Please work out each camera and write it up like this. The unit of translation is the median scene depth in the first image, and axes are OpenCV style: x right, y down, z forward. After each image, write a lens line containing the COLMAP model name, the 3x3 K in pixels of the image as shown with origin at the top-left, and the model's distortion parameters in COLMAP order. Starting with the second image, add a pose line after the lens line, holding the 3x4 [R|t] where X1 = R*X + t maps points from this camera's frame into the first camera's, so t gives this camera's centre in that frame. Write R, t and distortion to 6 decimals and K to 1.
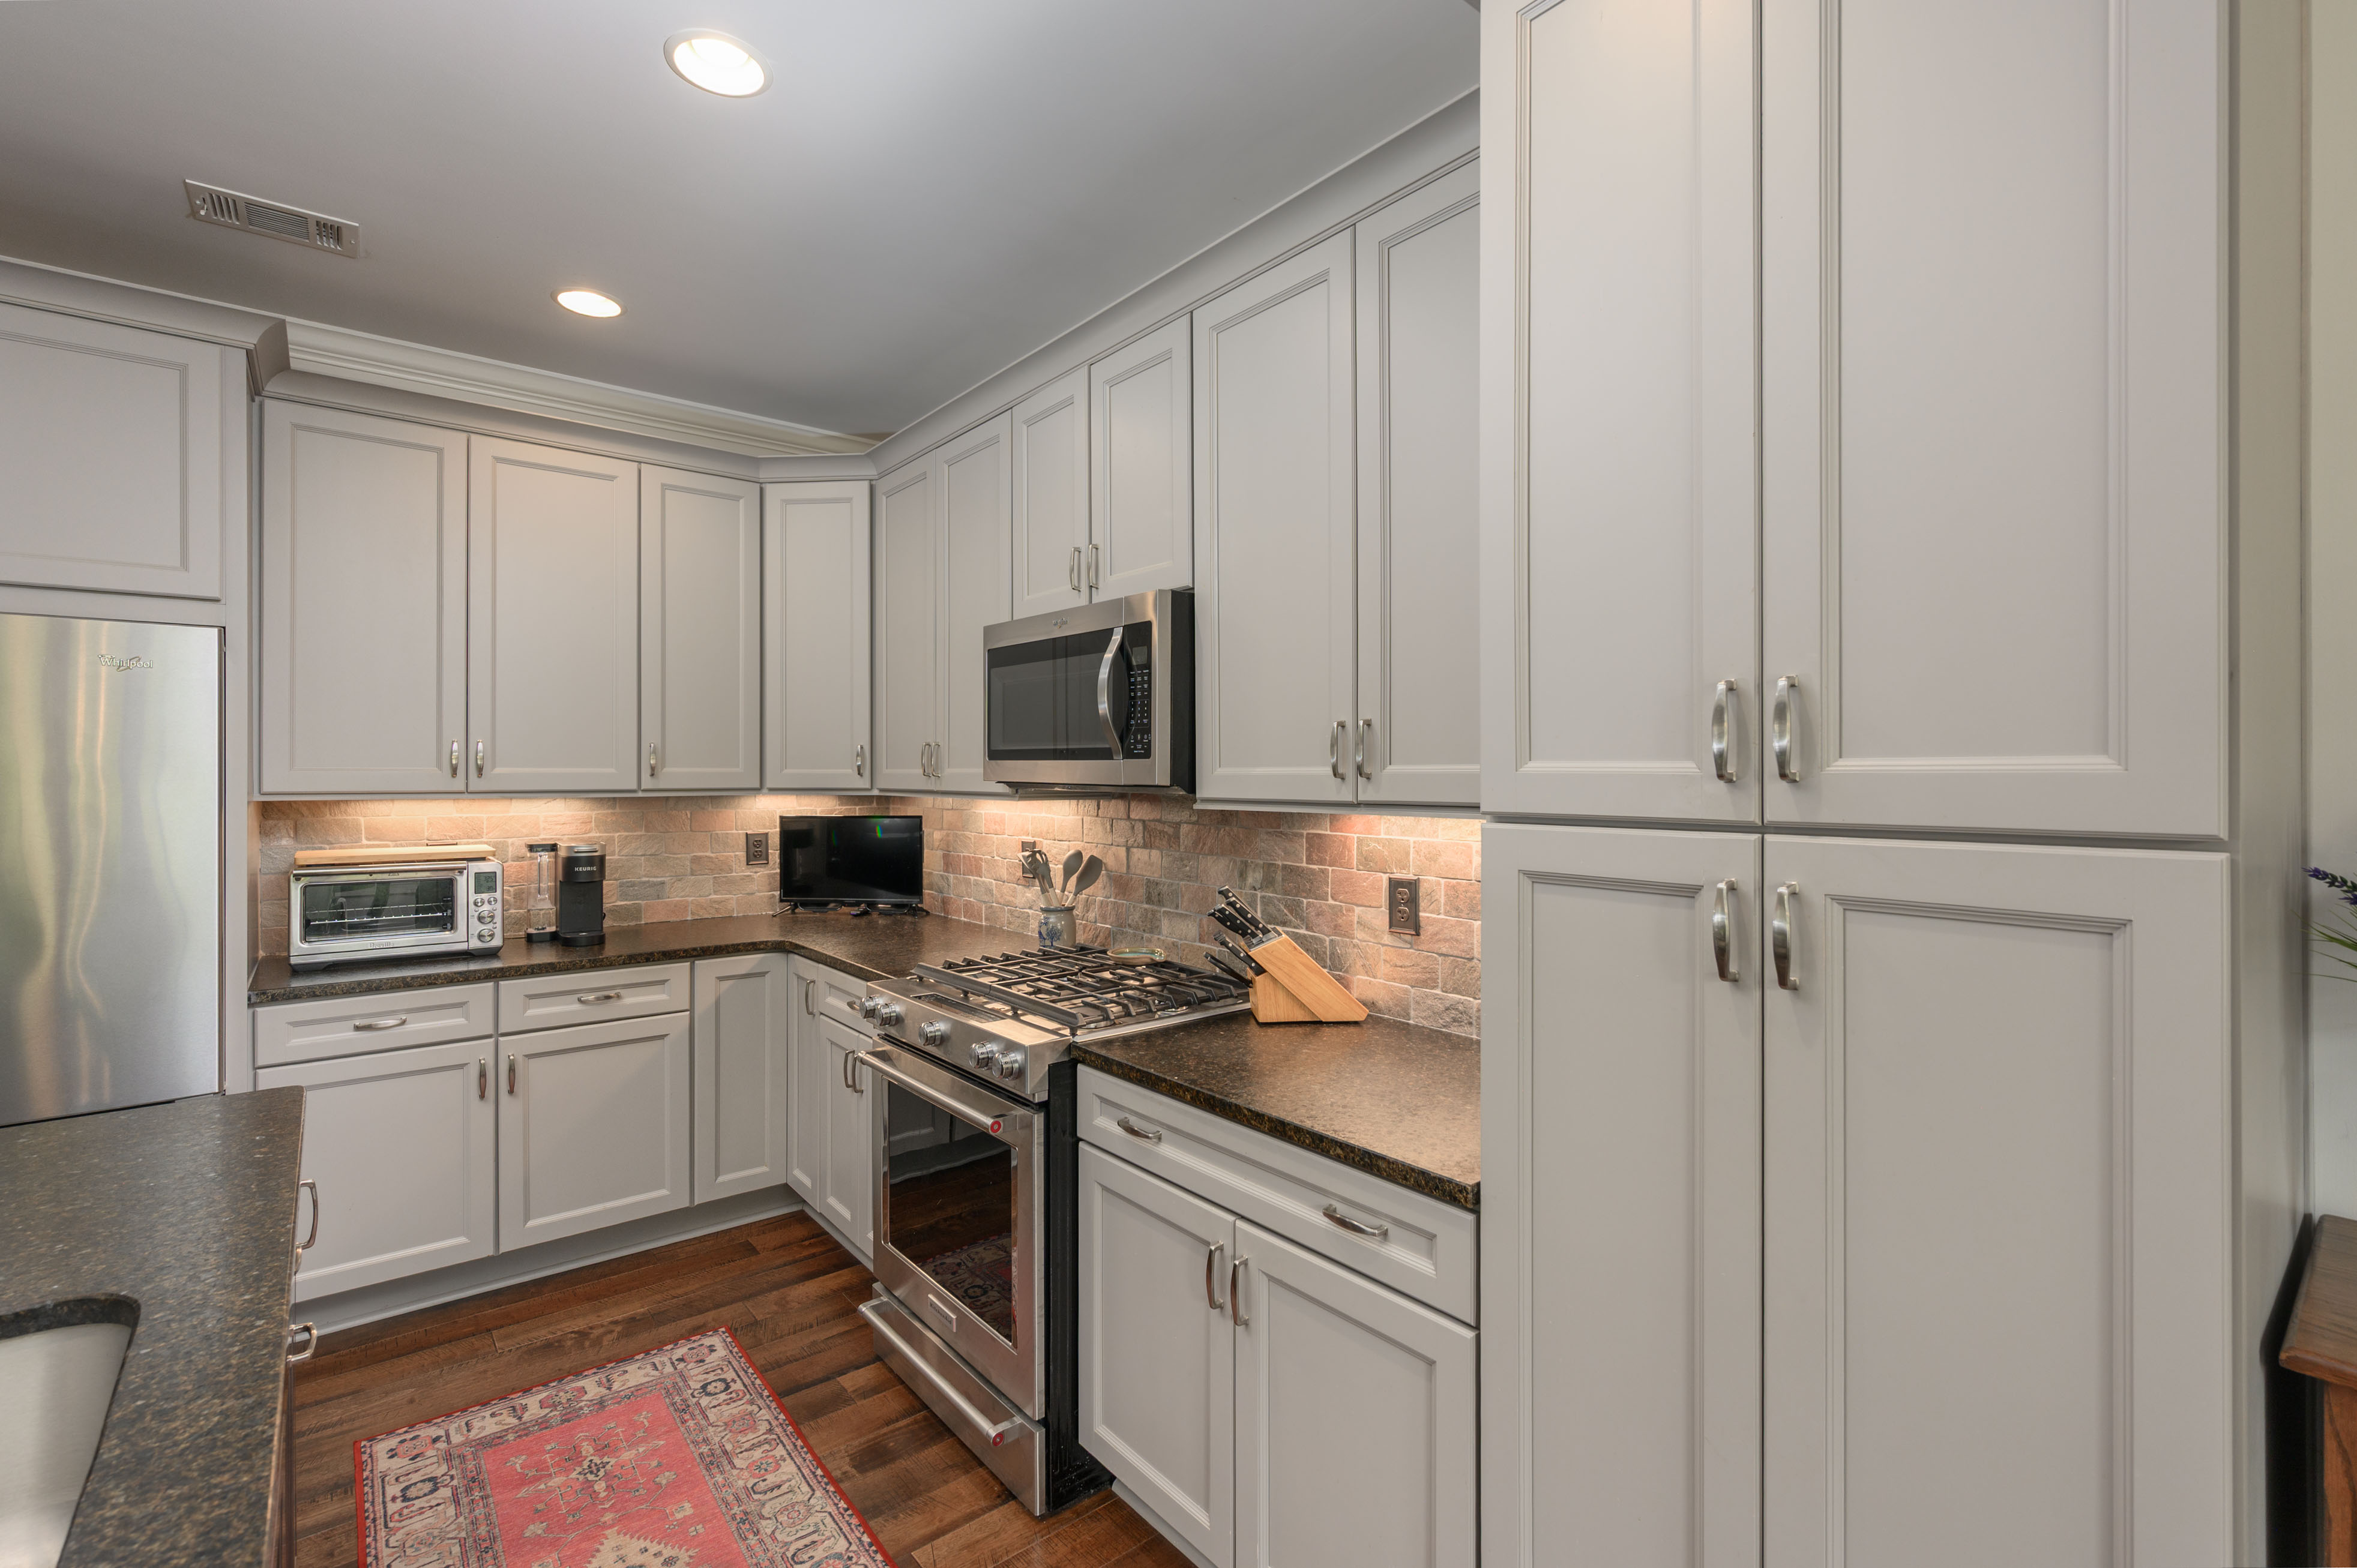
lens RADIAL K [[1040.7, 0, 1181.0], [0, 1040.7, 775.6], [0, 0, 1]] dist [-0.000576, 0.000887]
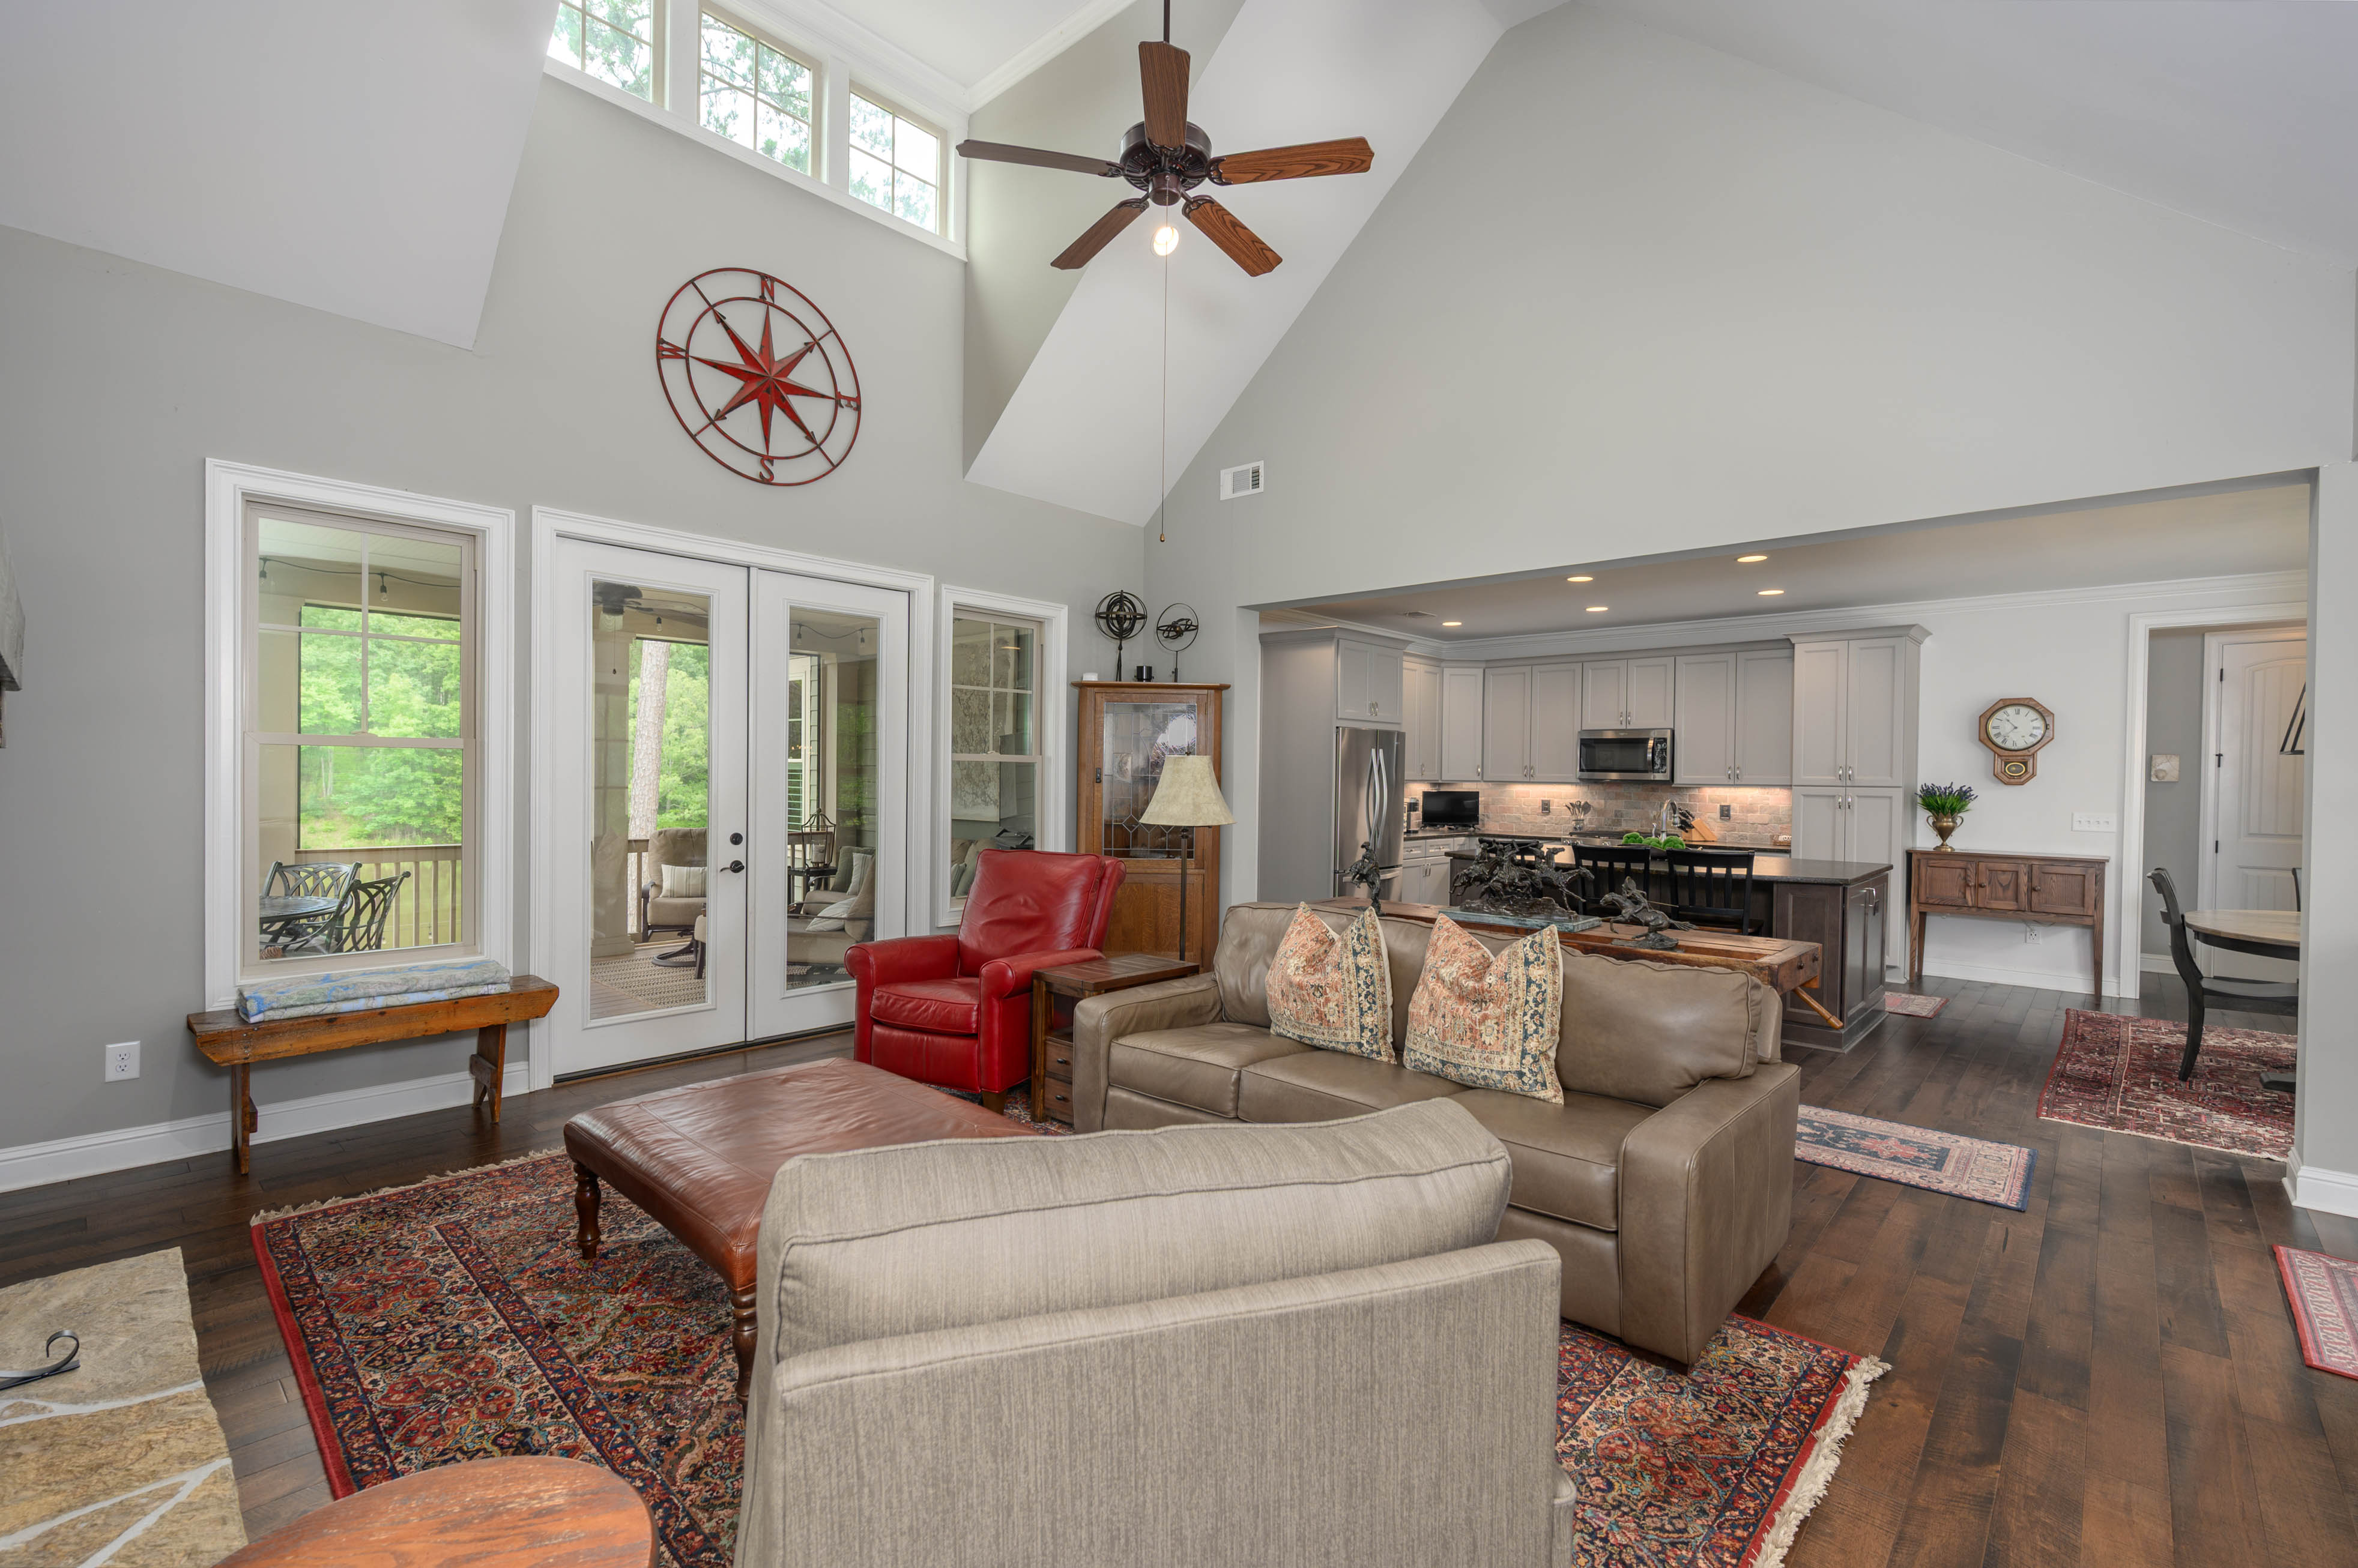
lens RADIAL K [[1039.4, 0, 1187.8], [0, 1039.4, 781.2], [0, 0, 1]] dist [-0.002459, -0.000706]
pose [[0.989004, 0.011641, 0.147427, -2.019292], [-0.012282, 0.999919, 0.003439, 0.018000], [-0.147375, -0.005212, 0.989067, -2.191306]]
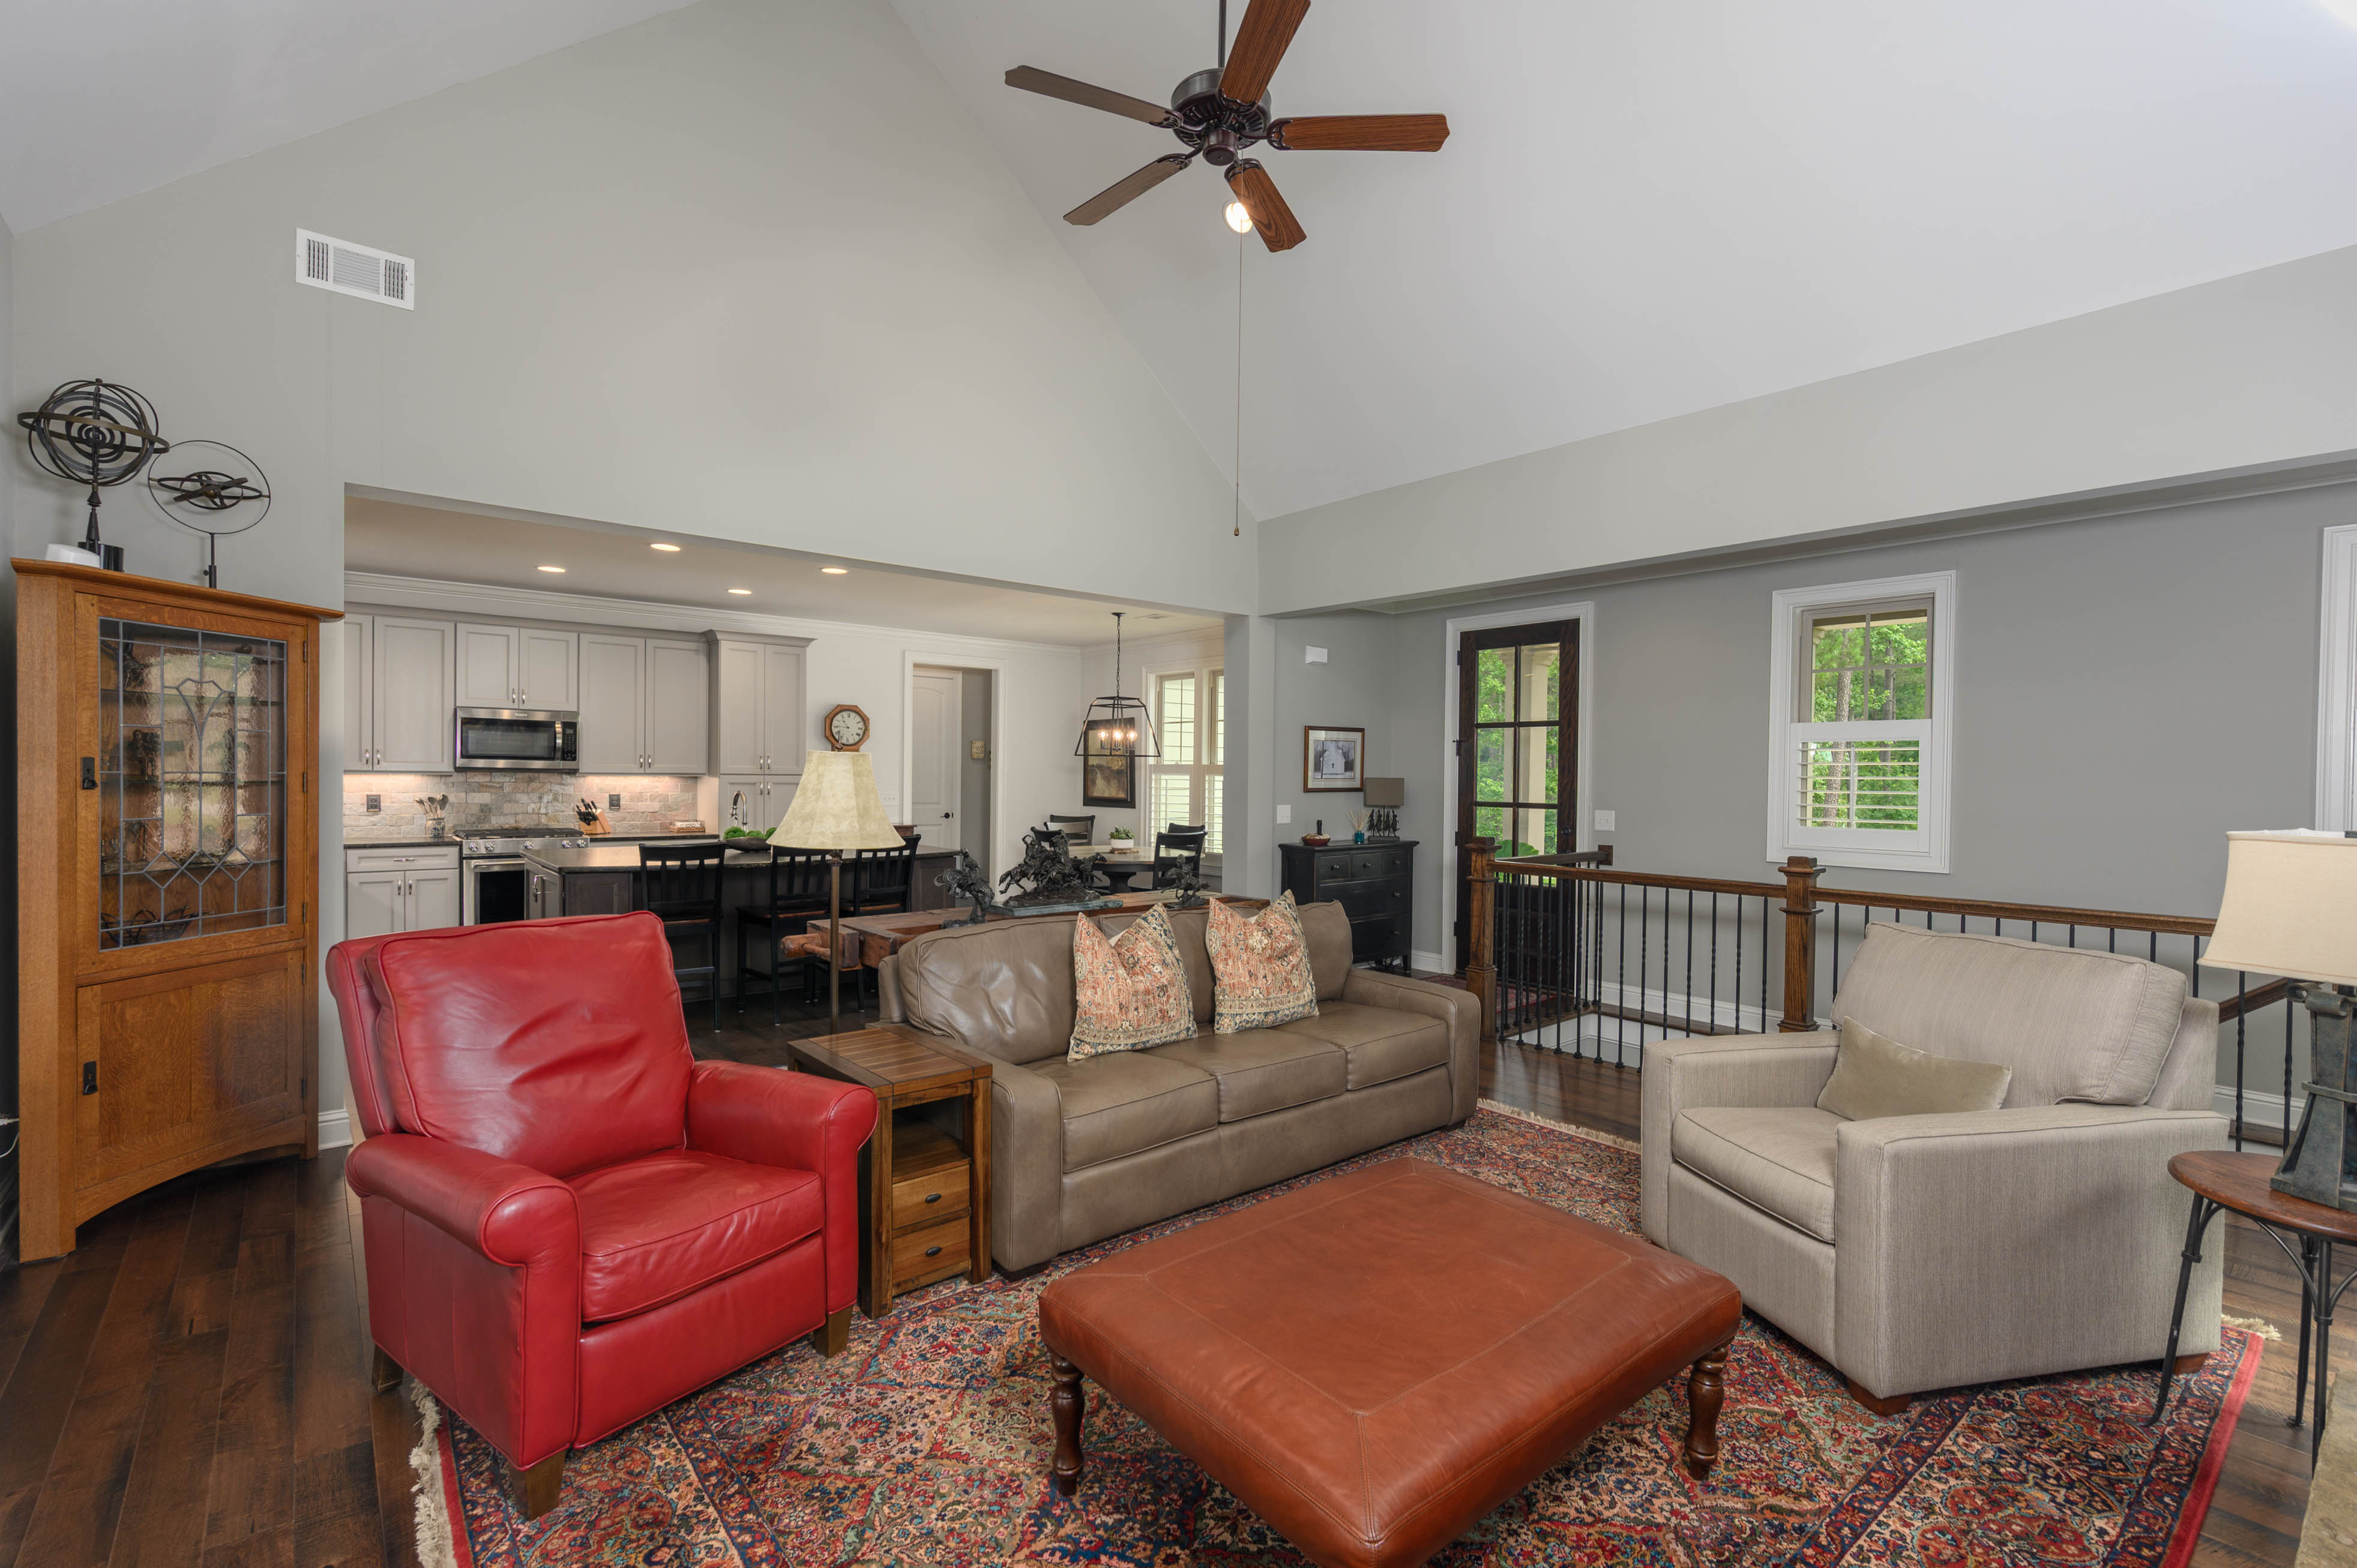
lens RADIAL K [[1050.0, 0, 1182.9], [0, 1050.0, 776.6], [0, 0, 1]] dist [-0.000921, -0.000845]
pose [[-0.018668, -0.002247, 0.999823, -3.082606], [-0.010962, 0.999938, 0.002043, 0.004964], [-0.999766, -0.010922, -0.018691, -0.832143]]
